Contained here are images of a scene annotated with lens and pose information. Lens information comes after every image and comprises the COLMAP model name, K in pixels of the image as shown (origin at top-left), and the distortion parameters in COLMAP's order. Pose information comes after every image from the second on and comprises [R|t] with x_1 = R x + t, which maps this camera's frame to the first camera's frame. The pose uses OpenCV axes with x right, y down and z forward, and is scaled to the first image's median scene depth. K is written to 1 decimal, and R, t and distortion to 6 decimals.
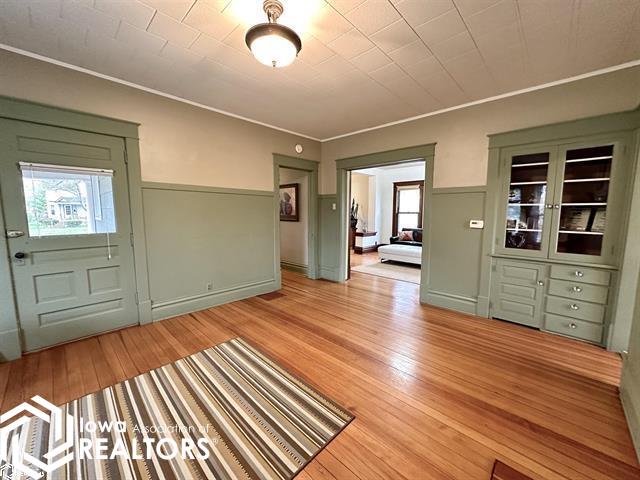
lens RADIAL K [[255.4, 0, 317.5], [0, 255.4, 240.5], [0, 0, 1]] dist [-0.008161, 0.000527]
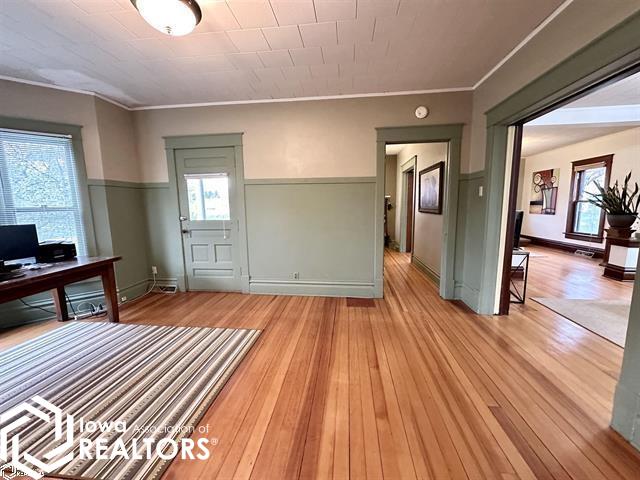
lens RADIAL K [[255.4, 0, 318.9], [0, 255.4, 239.7], [0, 0, 1]] dist [-0.008161, 0.000527]
pose [[0.606119, 0.097921, -0.789323, 0.485133], [-0.073702, 0.995037, 0.066846, -0.044536], [0.791952, 0.017658, 0.610328, 0.479048]]
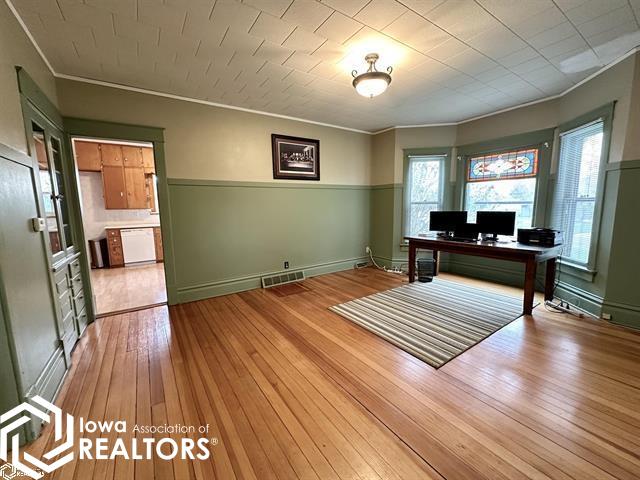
lens RADIAL K [[255.4, 0, 323.7], [0, 255.4, 242.0], [0, 0, 1]] dist [-0.008161, 0.000527]
pose [[-0.974774, -0.013869, 0.222765, -0.122351], [0.038296, 0.972874, 0.228142, -0.121756], [-0.219886, 0.230918, -0.947801, 1.413853]]
